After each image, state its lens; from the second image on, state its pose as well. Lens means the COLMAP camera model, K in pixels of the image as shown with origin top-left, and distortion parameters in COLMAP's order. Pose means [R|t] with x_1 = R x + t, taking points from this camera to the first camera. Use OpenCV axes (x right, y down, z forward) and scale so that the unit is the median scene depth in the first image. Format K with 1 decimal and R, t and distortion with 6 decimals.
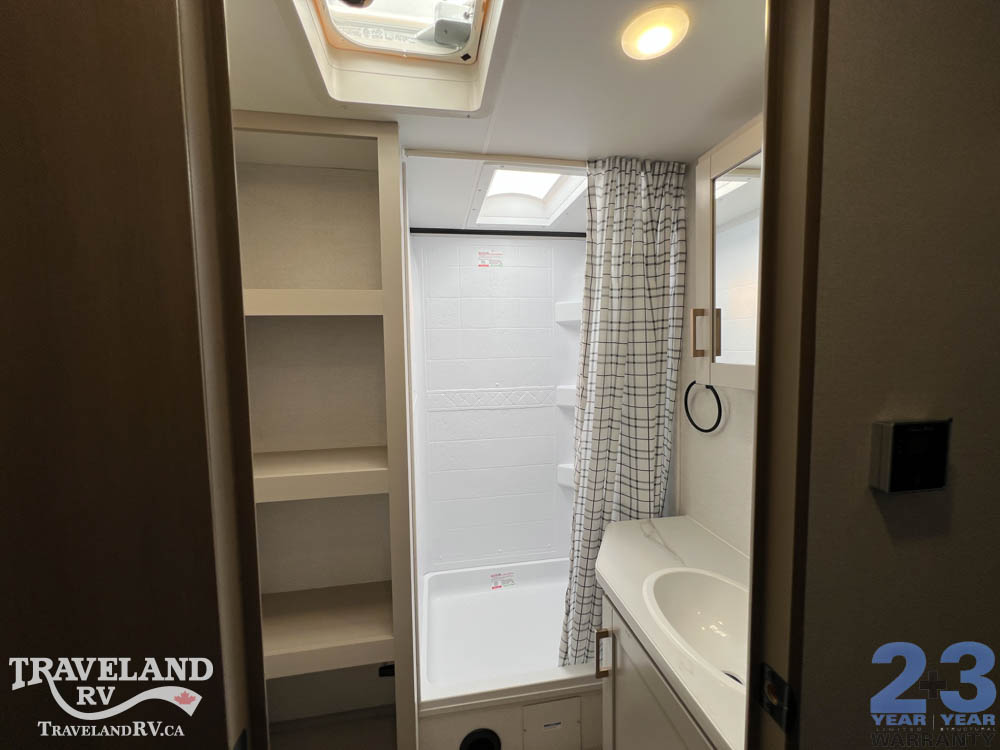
lens RADIAL K [[399.0, 0, 494.9], [0, 399.0, 375.9], [0, 0, 1]] dist [-0.001962, 0.000821]
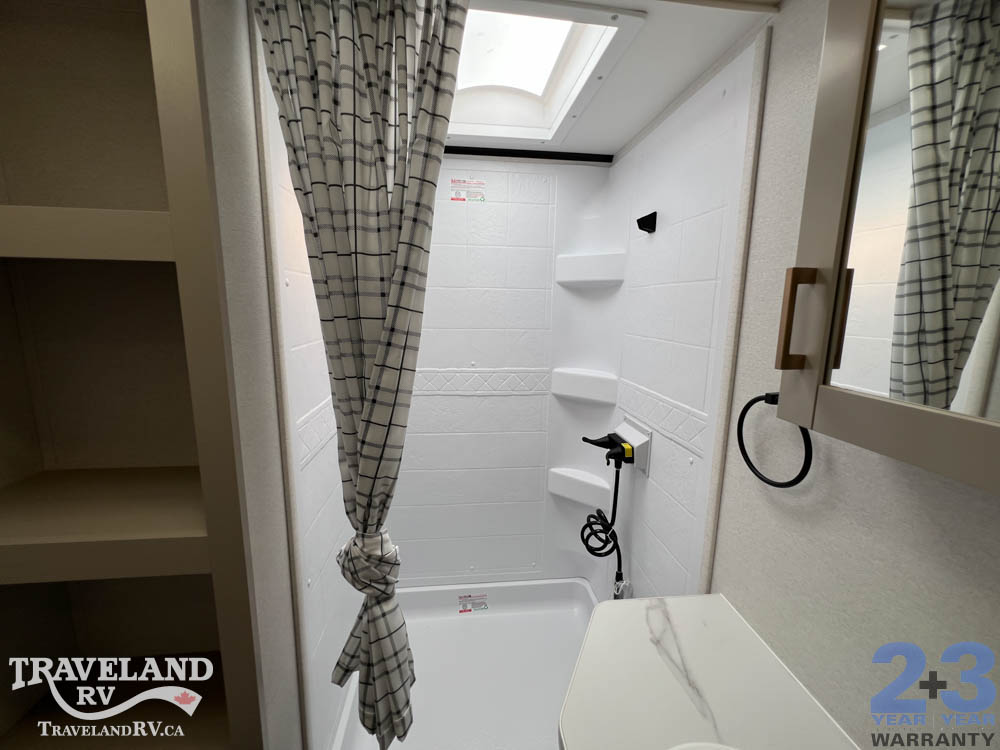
lens RADIAL K [[399.0, 0, 495.0], [0, 399.0, 374.3], [0, 0, 1]] dist [-0.001962, 0.000821]
pose [[0.997585, 0.044753, -0.053109, 0.145152], [-0.039033, 0.993786, 0.104238, -0.064281], [0.057444, -0.101913, 0.993133, 0.409852]]
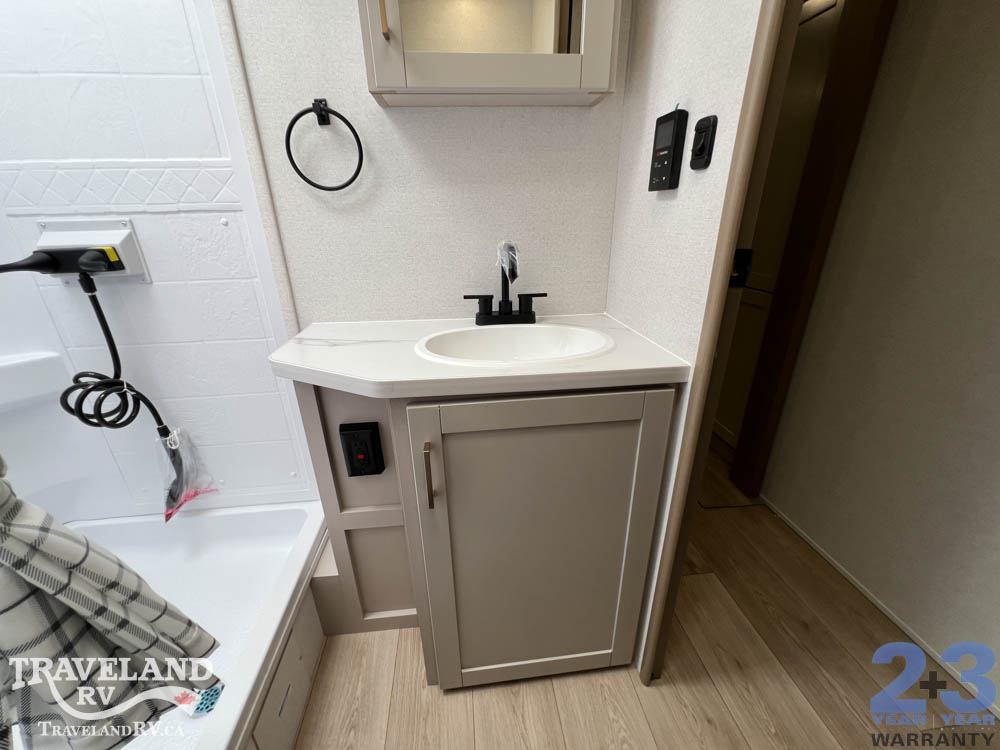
lens RADIAL K [[399.0, 0, 500.0], [0, 399.0, 373.9], [0, 0, 1]] dist [-0.001962, 0.000821]
pose [[0.056271, -0.352742, 0.934027, -0.273033], [0.084027, 0.933864, 0.347618, 0.227305], [-0.994873, 0.058923, 0.082189, 0.648229]]
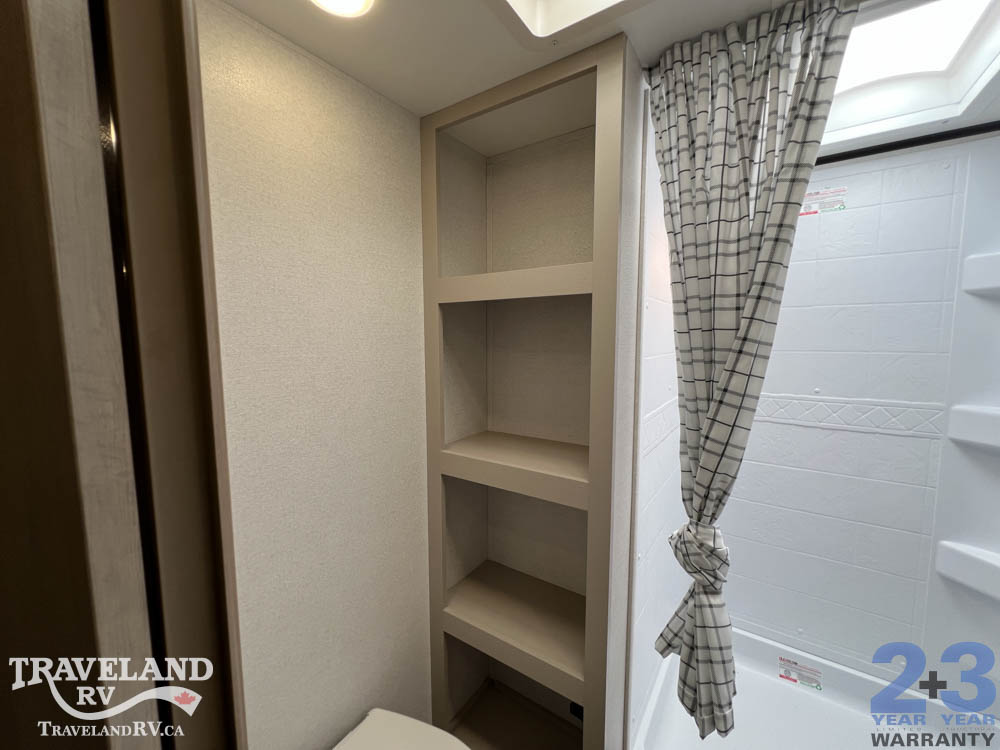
lens RADIAL K [[399.0, 0, 500.2], [0, 399.0, 375.6], [0, 0, 1]] dist [-0.001962, 0.000821]
pose [[0.724116, 0.081088, -0.684895, 0.124948], [-0.057811, 0.996706, 0.056883, -0.018464], [0.687251, -0.001595, 0.726418, 0.242254]]
